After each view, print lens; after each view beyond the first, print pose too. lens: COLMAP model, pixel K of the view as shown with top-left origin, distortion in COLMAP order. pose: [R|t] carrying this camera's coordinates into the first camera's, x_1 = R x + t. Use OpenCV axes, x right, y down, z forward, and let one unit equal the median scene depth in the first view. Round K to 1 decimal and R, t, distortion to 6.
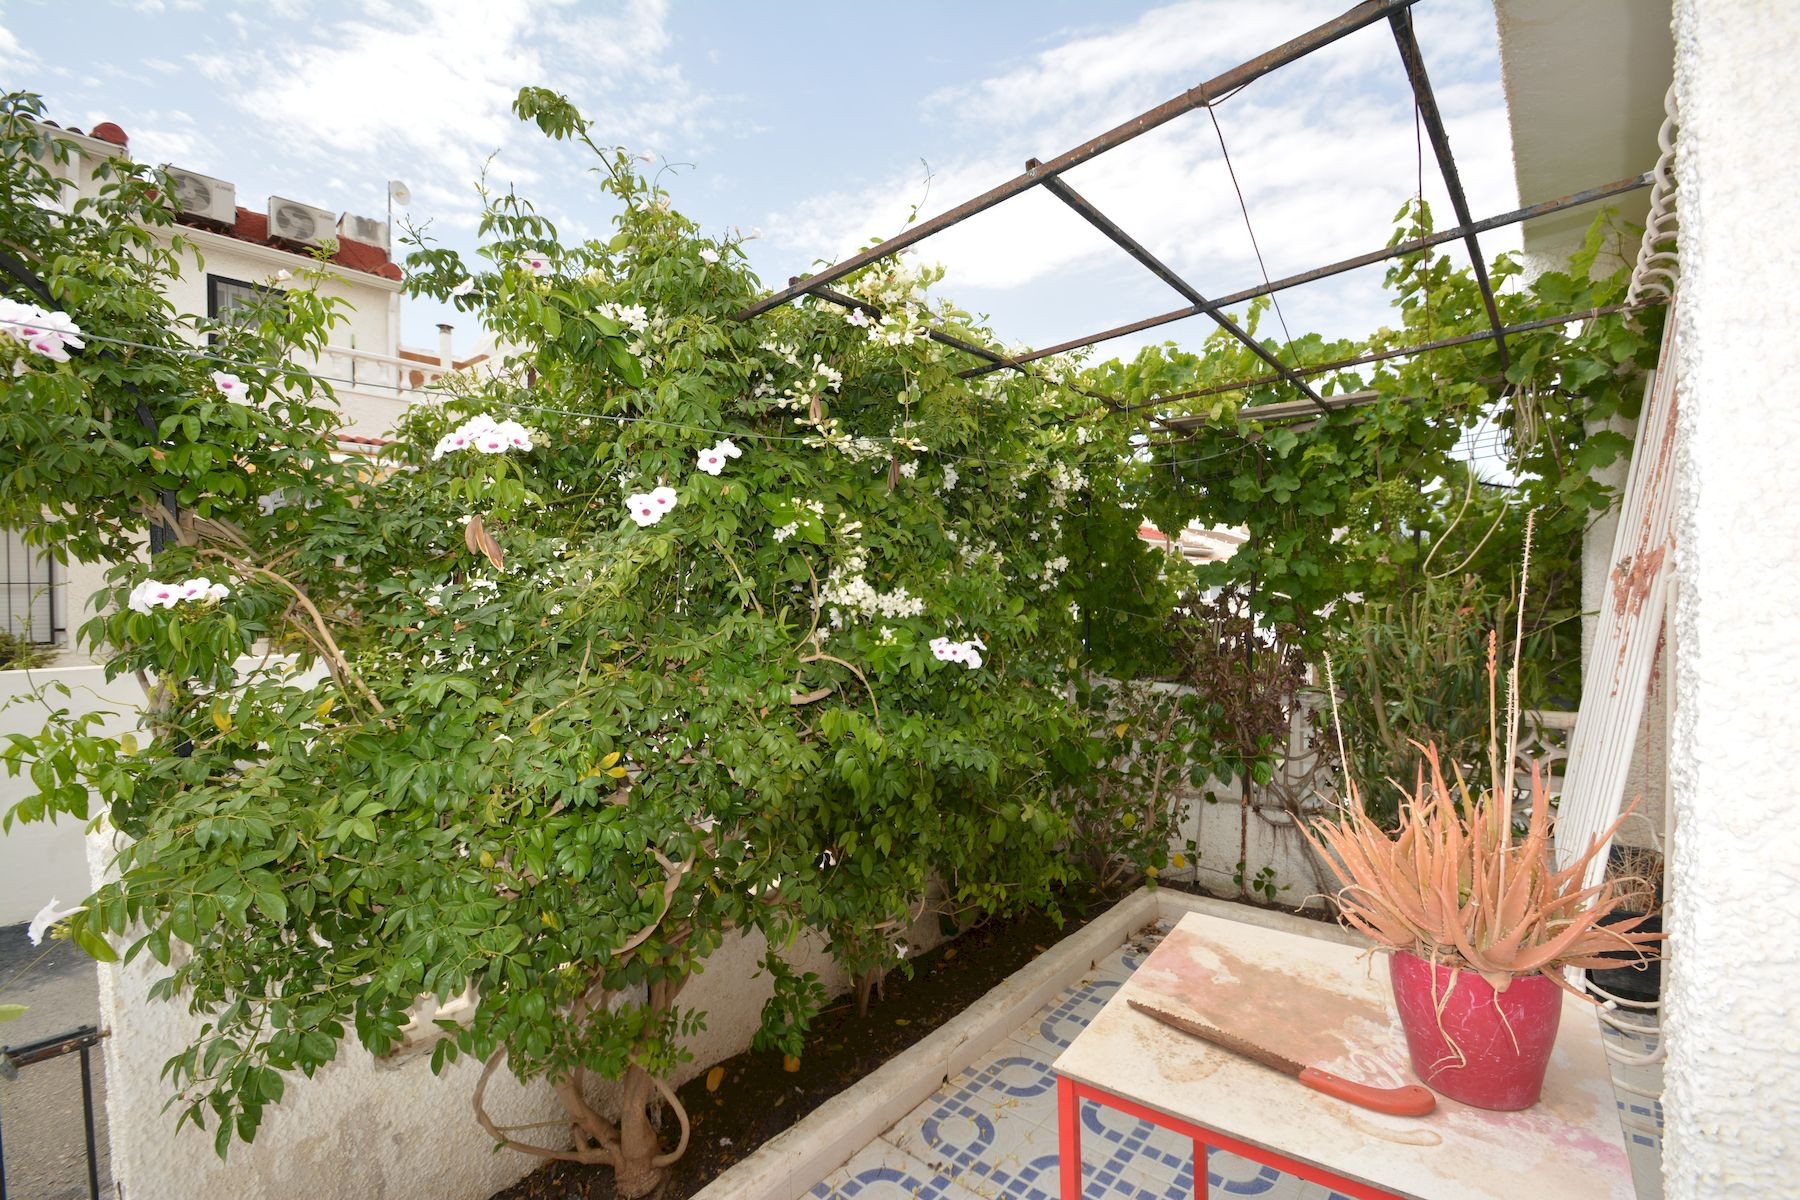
lens RADIAL K [[790.1, 0, 896.3], [0, 790.1, 605.3], [0, 0, 1]] dist [0.006365, -0.012036]
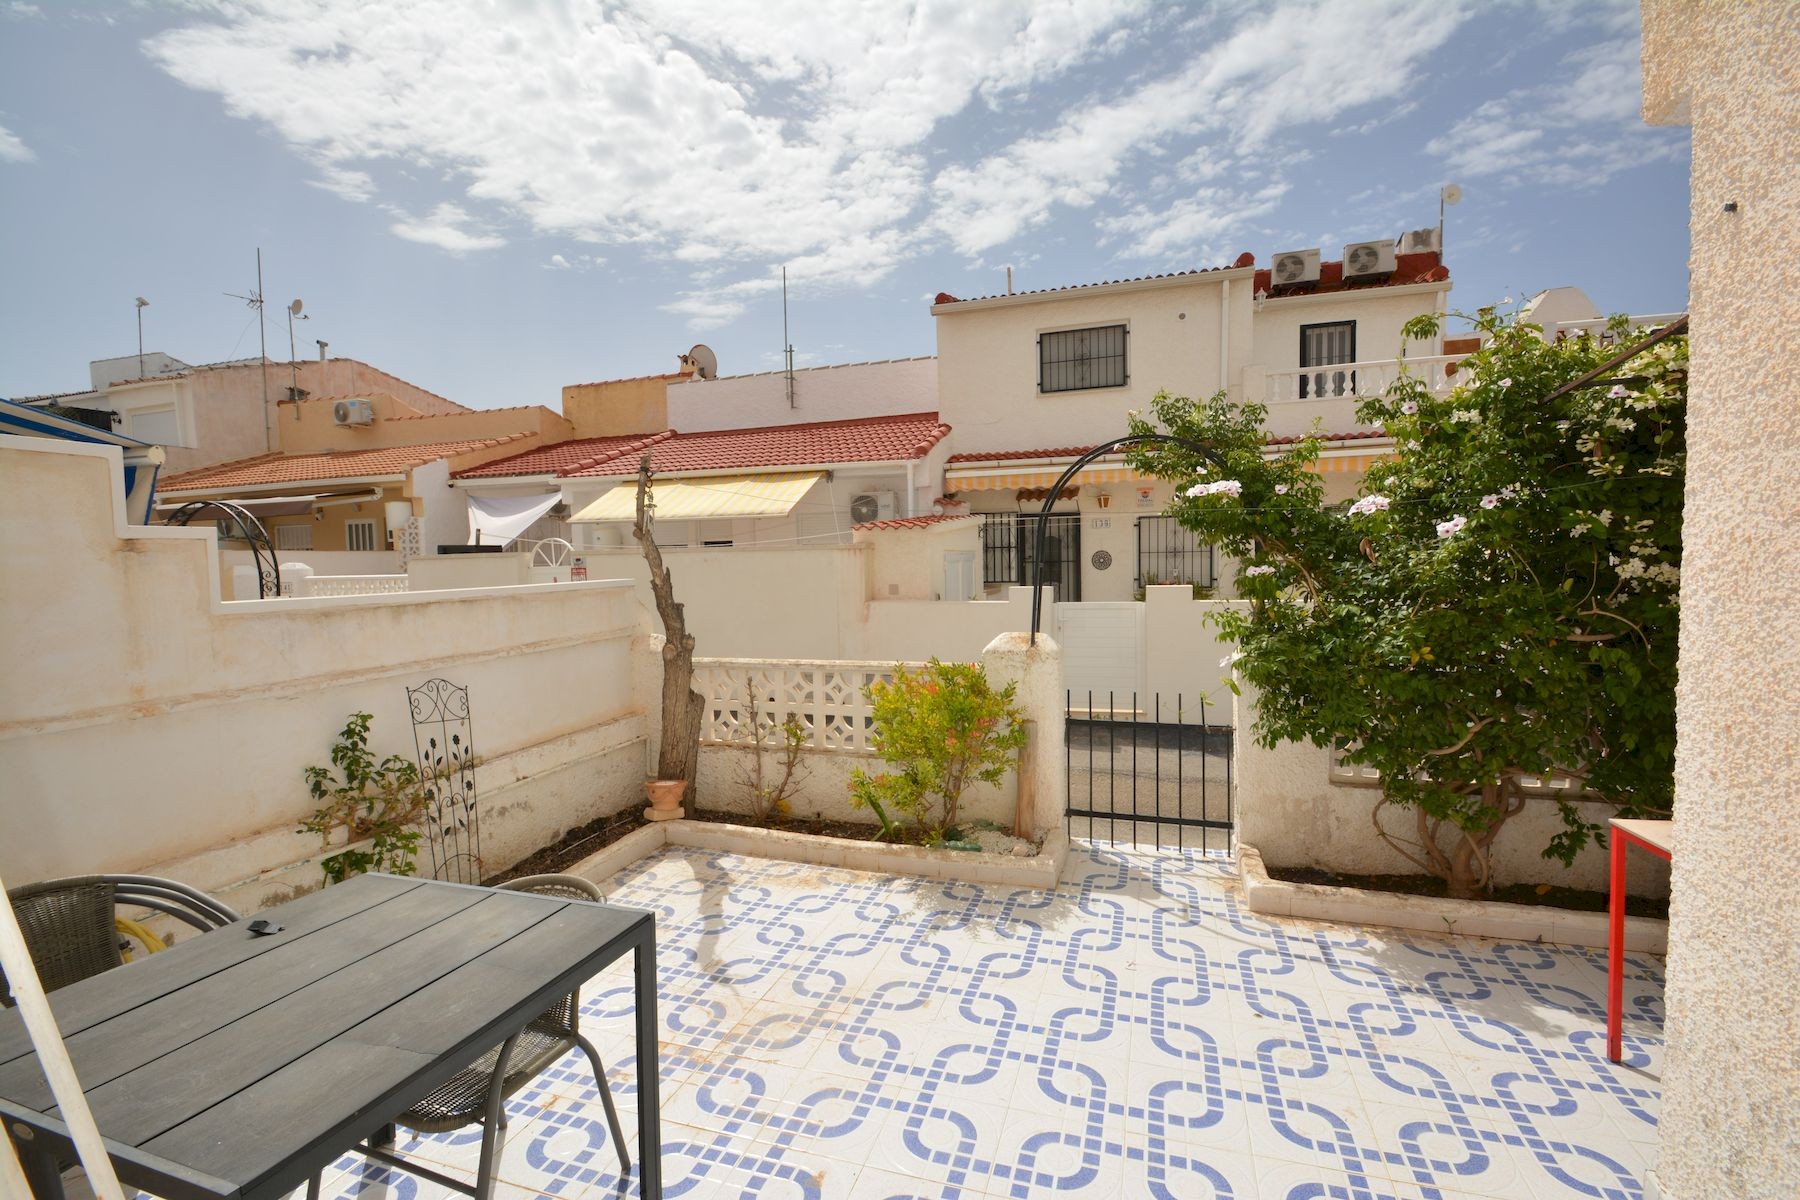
lens RADIAL K [[790.1, 0, 894.5], [0, 790.1, 602.6], [0, 0, 1]] dist [0.006365, -0.012036]
pose [[0.365384, 0.051615, -0.929425, 0.940072], [-0.001806, 0.998499, 0.054740, -0.037482], [0.930855, -0.018322, 0.364929, -0.949033]]
